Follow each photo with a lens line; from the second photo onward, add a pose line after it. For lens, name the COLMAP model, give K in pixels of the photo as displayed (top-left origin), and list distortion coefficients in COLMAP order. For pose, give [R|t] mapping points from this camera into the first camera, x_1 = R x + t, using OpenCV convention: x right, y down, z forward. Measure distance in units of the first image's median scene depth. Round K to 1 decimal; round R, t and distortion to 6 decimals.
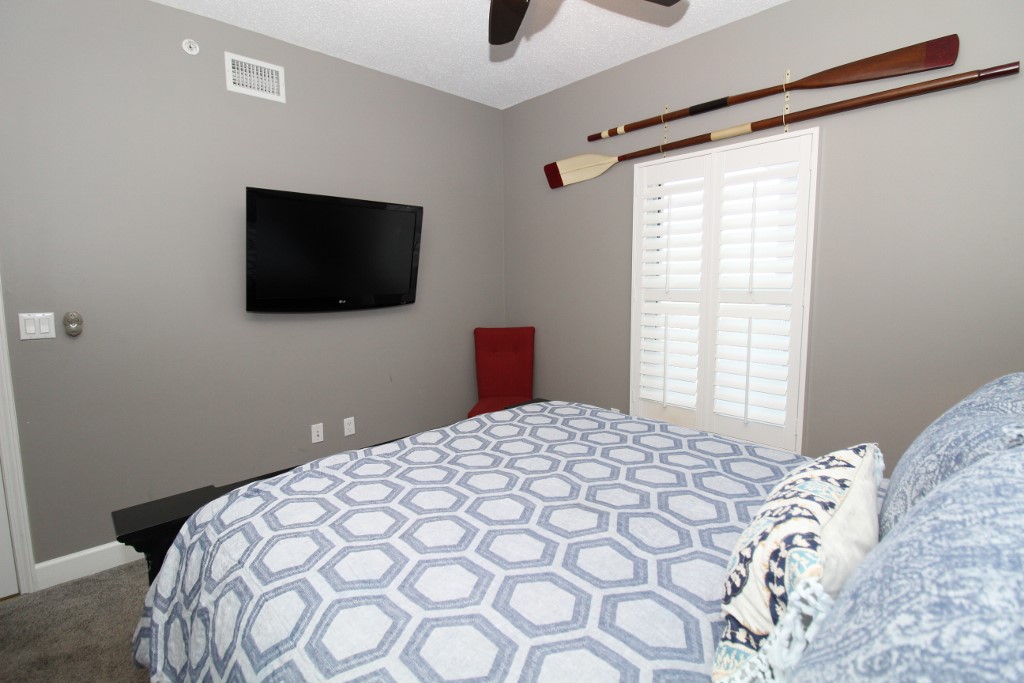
lens RADIAL K [[474.9, 0, 514.1], [0, 474.9, 327.5], [0, 0, 1]] dist [0.001261, -0.010055]
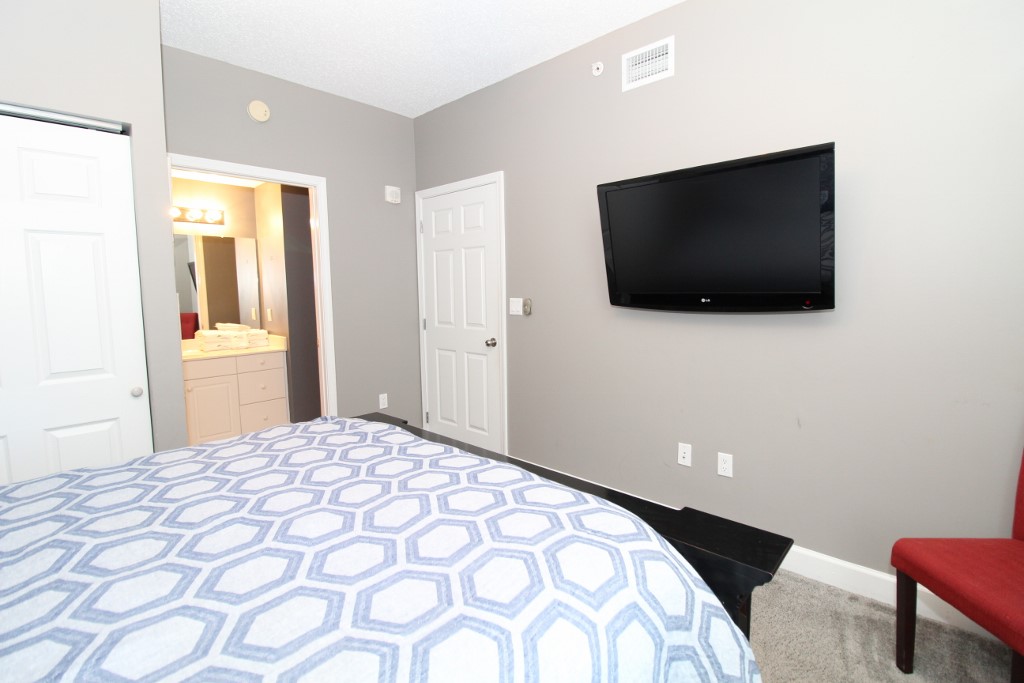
lens RADIAL K [[474.9, 0, 514.1], [0, 474.9, 327.5], [0, 0, 1]] dist [0.001261, -0.010055]
pose [[0.057253, 0.093205, -0.993999, 0.758670], [-0.091919, 0.991896, 0.087714, -0.093760], [0.994119, 0.086346, 0.065356, 1.203539]]
